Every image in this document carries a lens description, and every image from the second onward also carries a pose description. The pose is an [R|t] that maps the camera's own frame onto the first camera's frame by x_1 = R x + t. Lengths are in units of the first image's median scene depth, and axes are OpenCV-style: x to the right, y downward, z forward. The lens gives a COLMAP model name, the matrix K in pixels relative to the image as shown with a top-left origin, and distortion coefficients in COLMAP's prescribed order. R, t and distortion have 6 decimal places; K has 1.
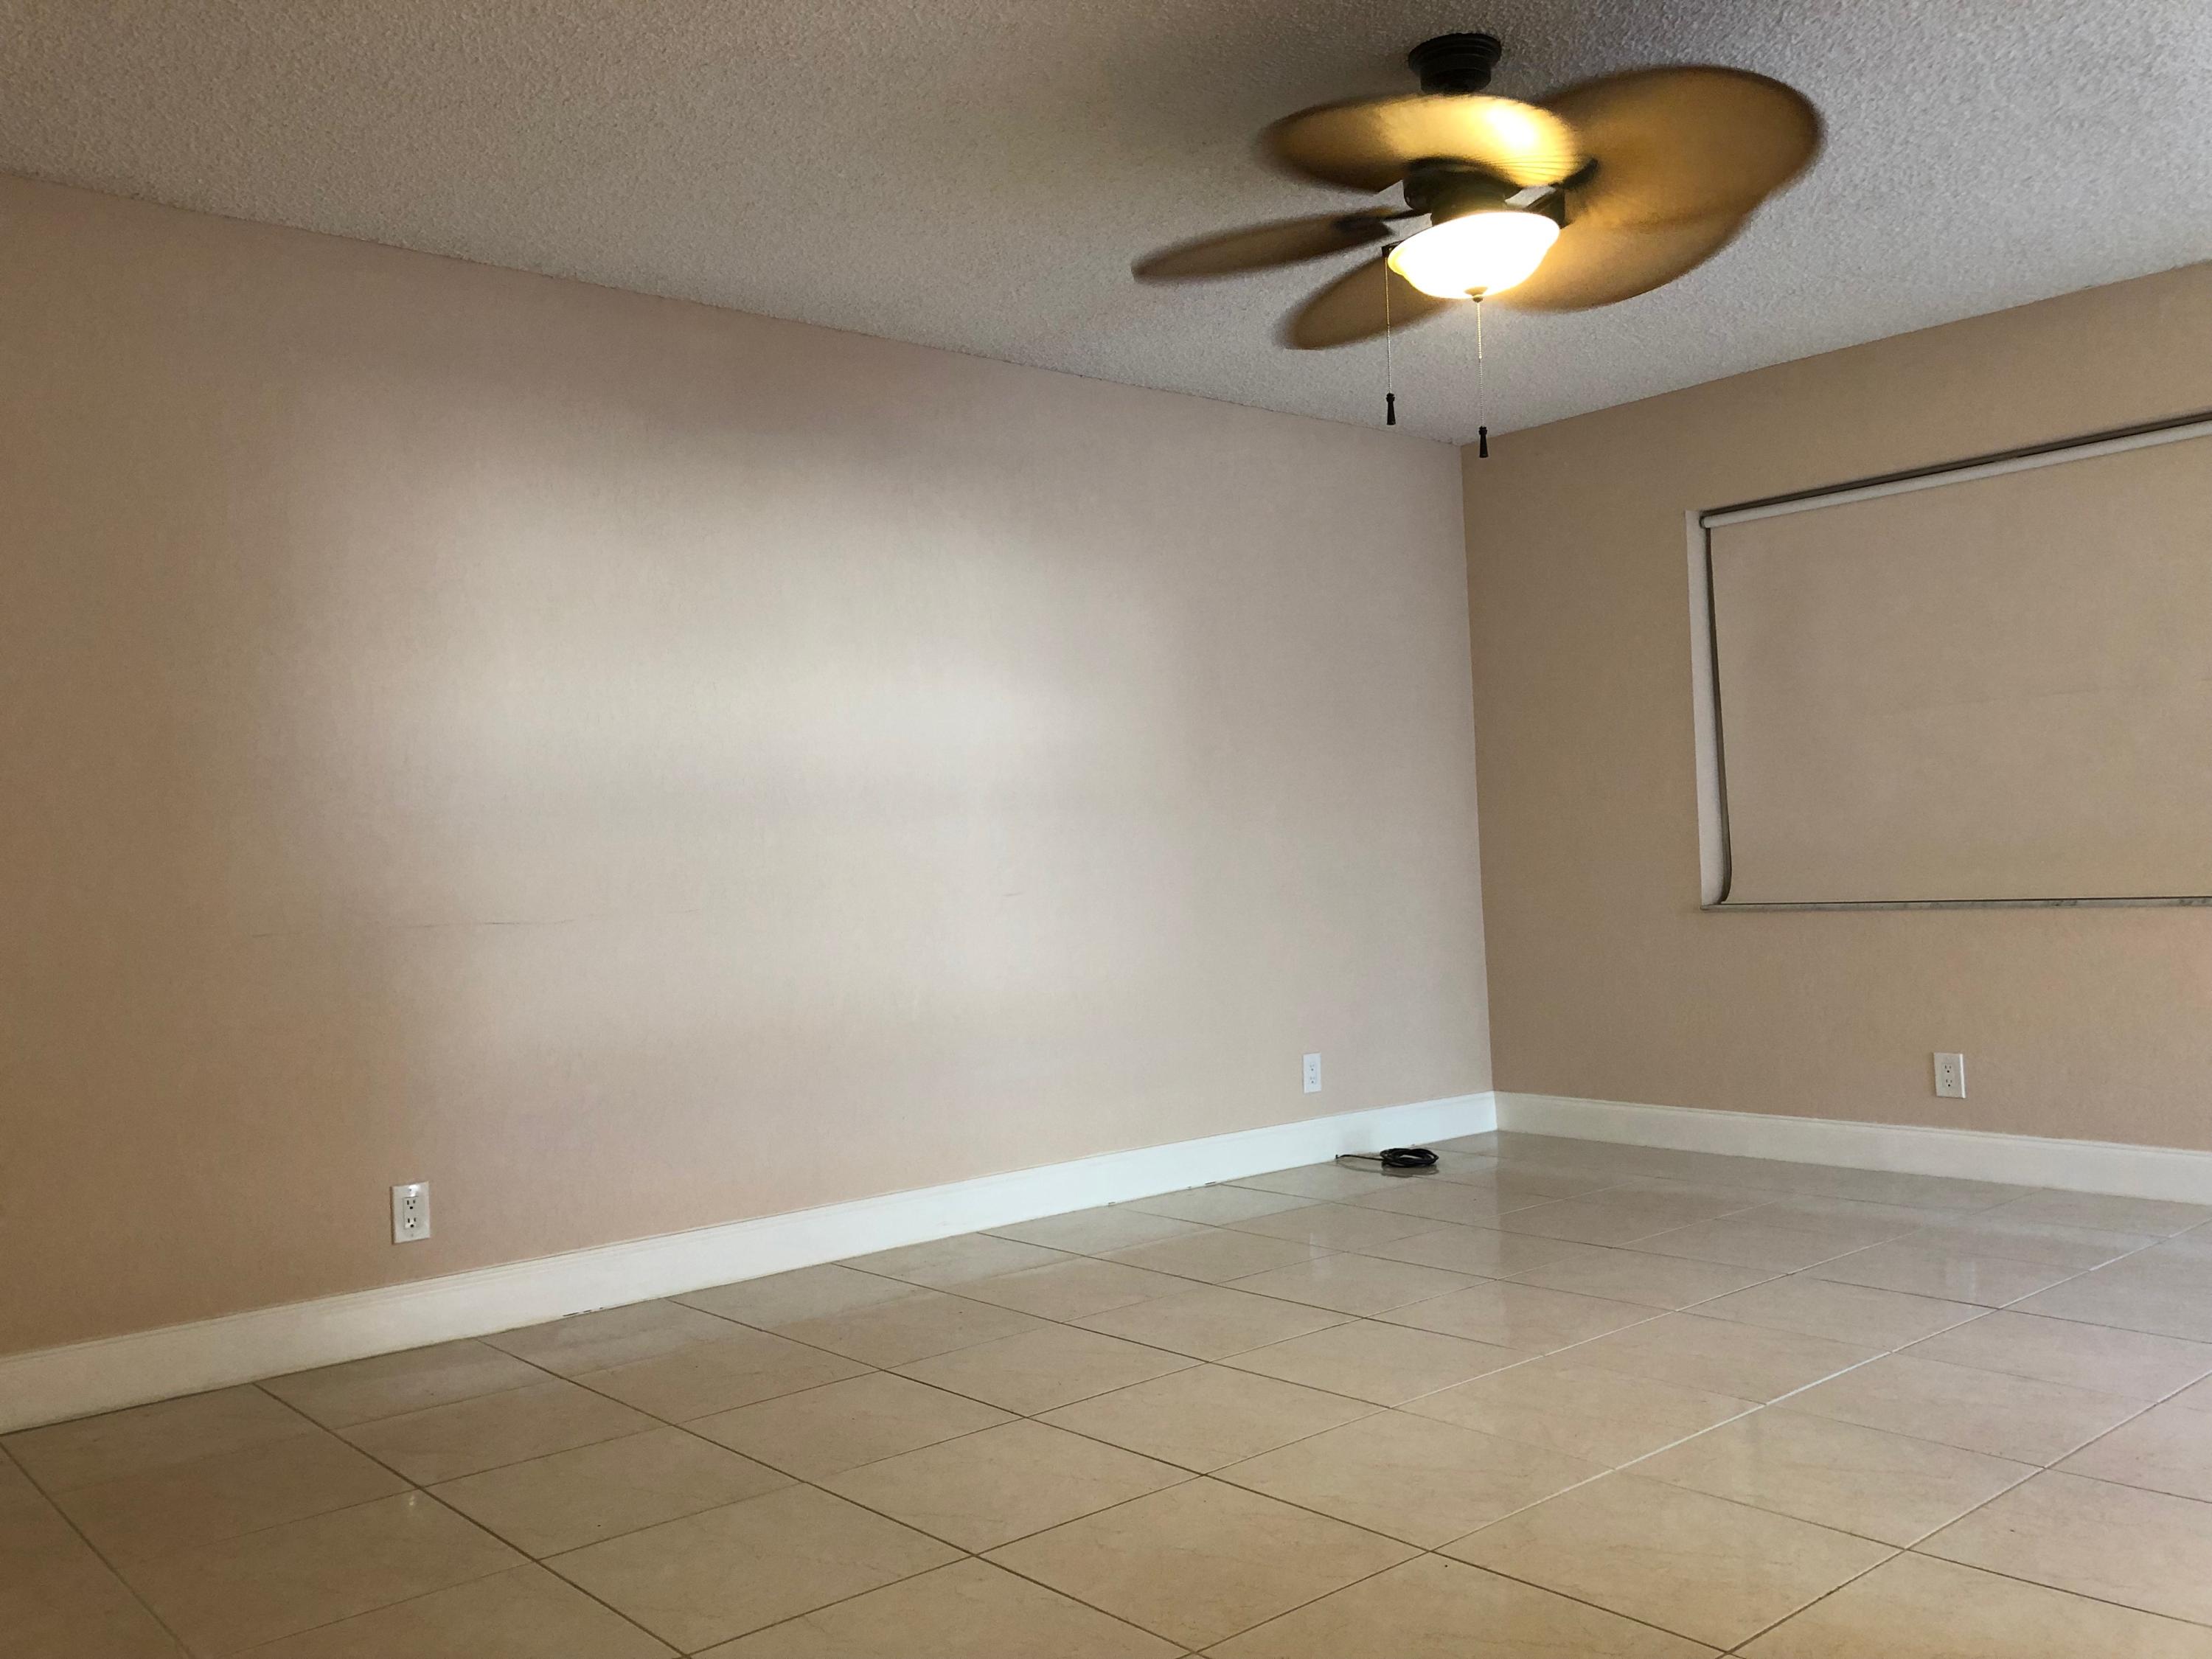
lens RADIAL K [[1819.6, 0, 1111.6], [0, 1819.6, 795.2], [0, 0, 1]] dist [0.024072, -0.006428]
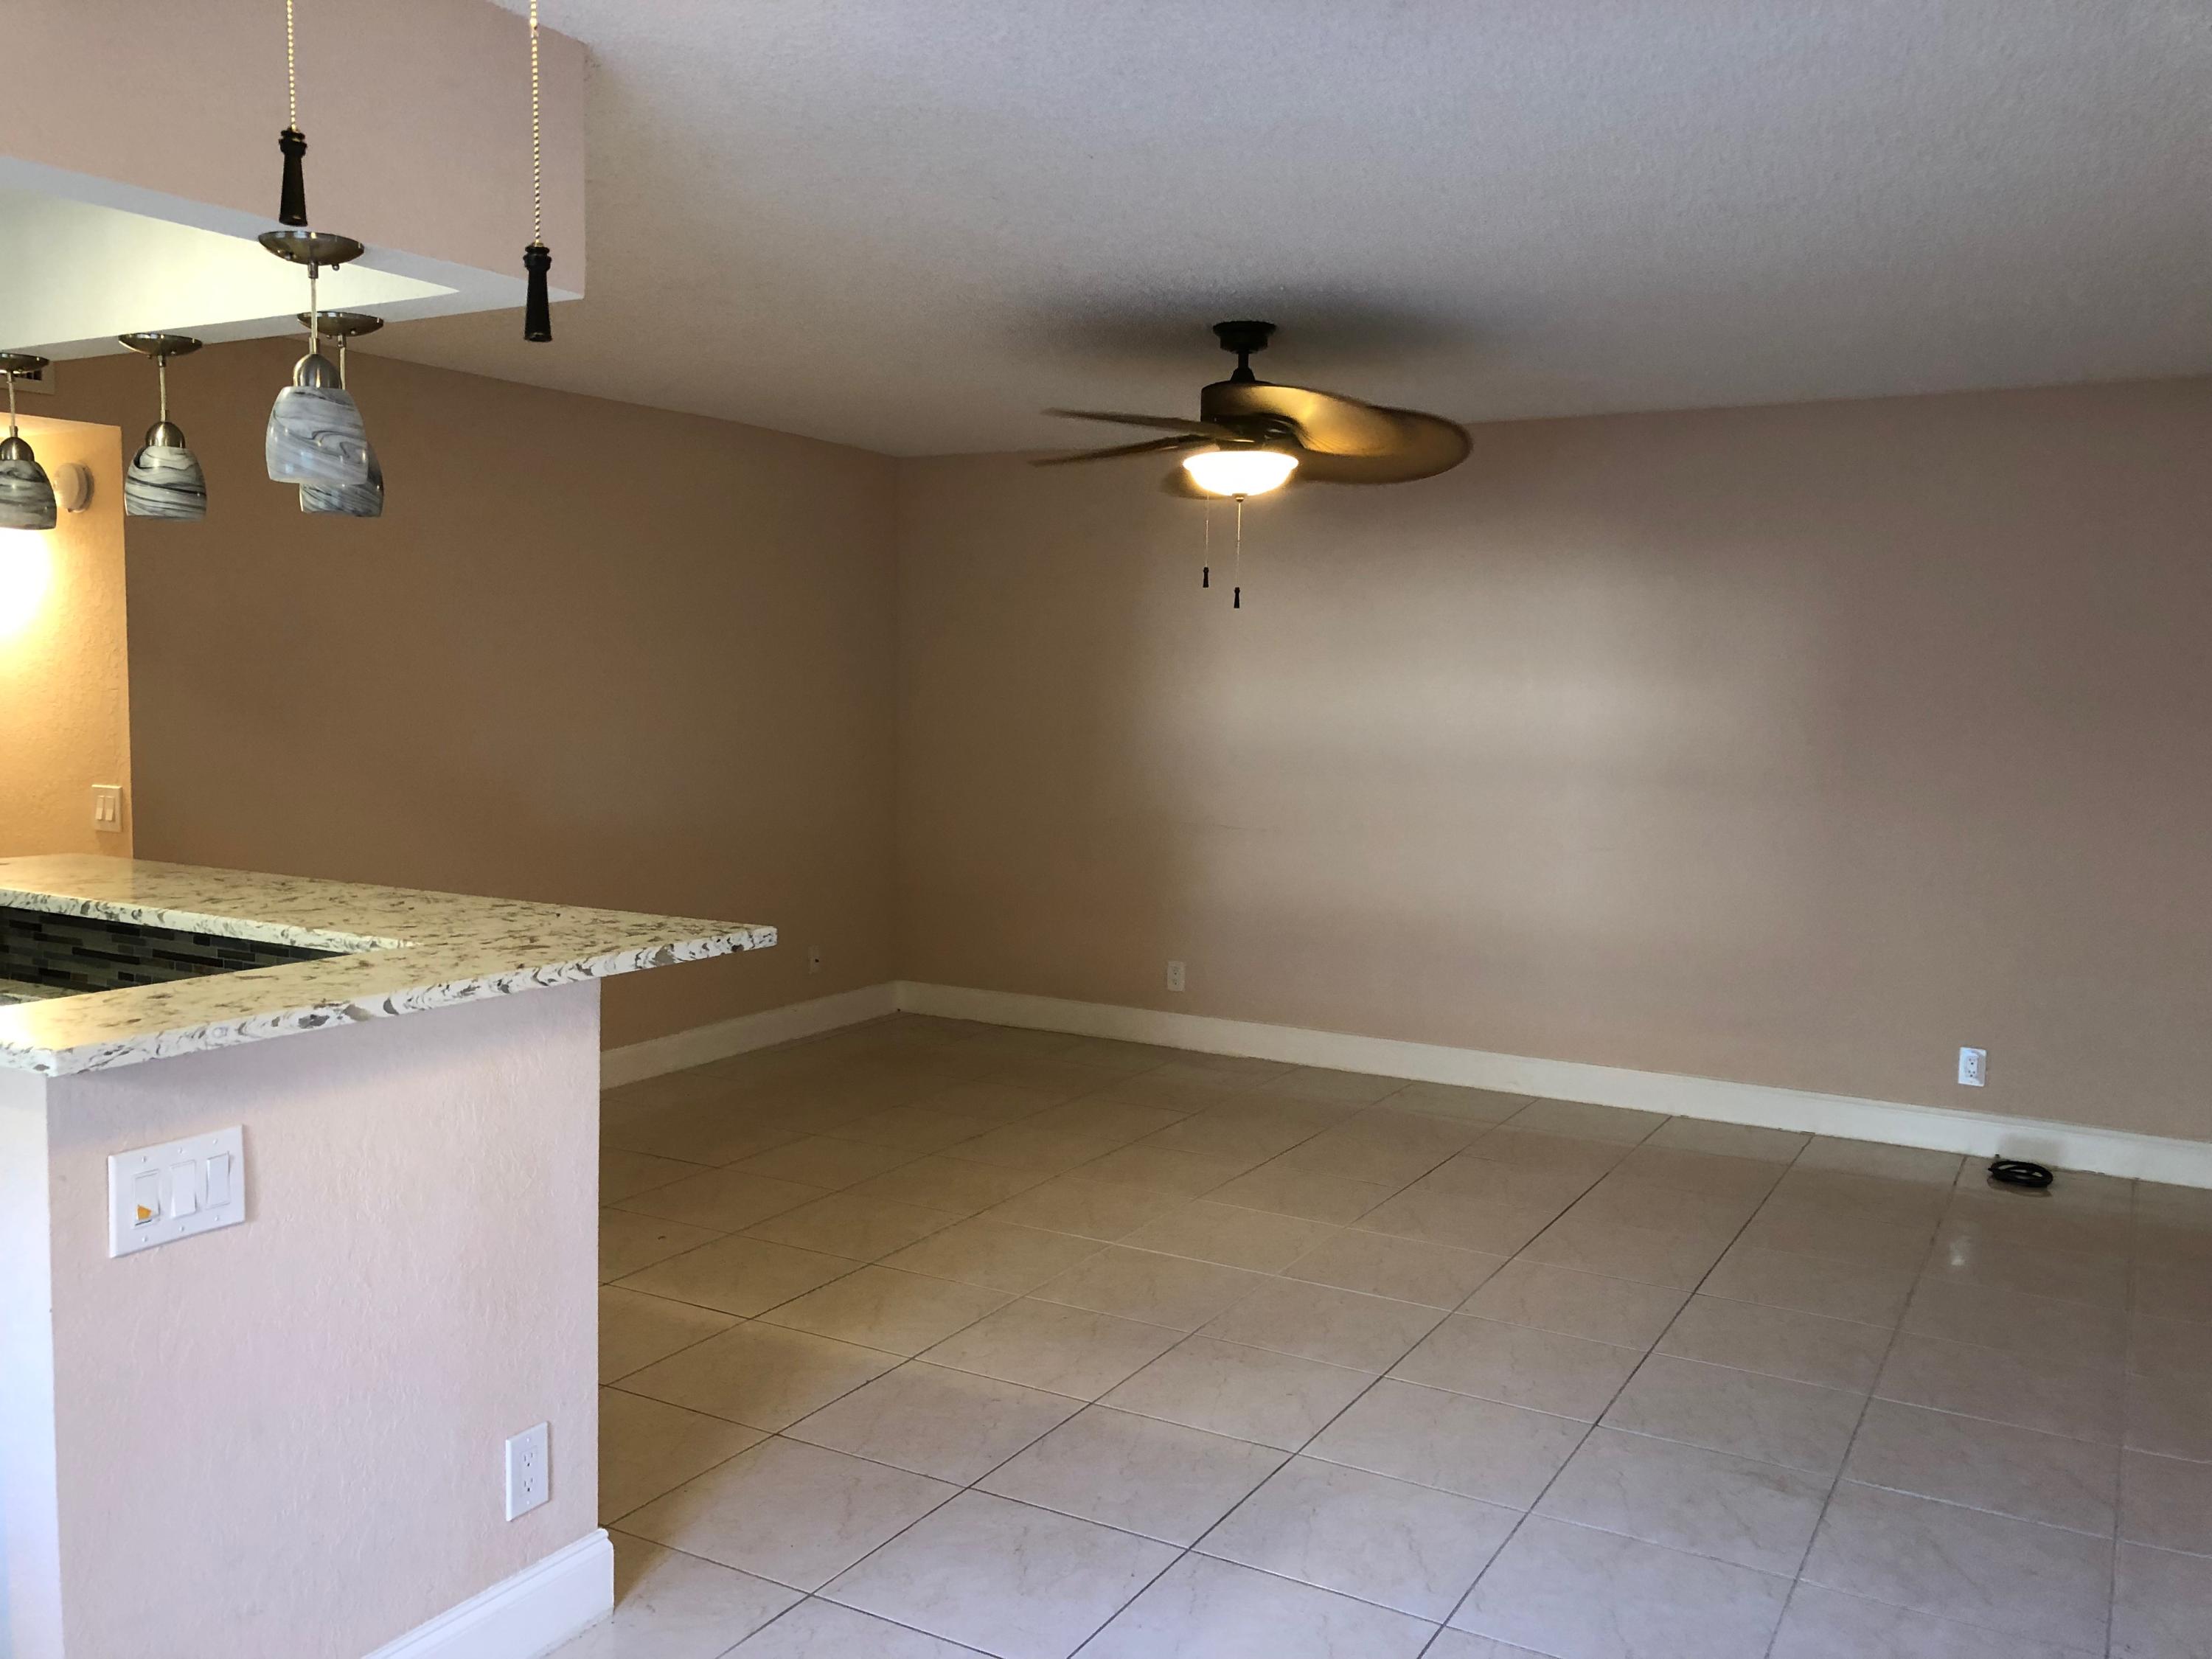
lens RADIAL K [[1819.6, 0, 1111.6], [0, 1819.6, 795.2], [0, 0, 1]] dist [0.024072, -0.006428]
pose [[0.351279, 0.118355, -0.928760, 1.059907], [0.000848, 0.991937, 0.126727, -0.153835], [0.936271, -0.045304, 0.348346, 0.251429]]
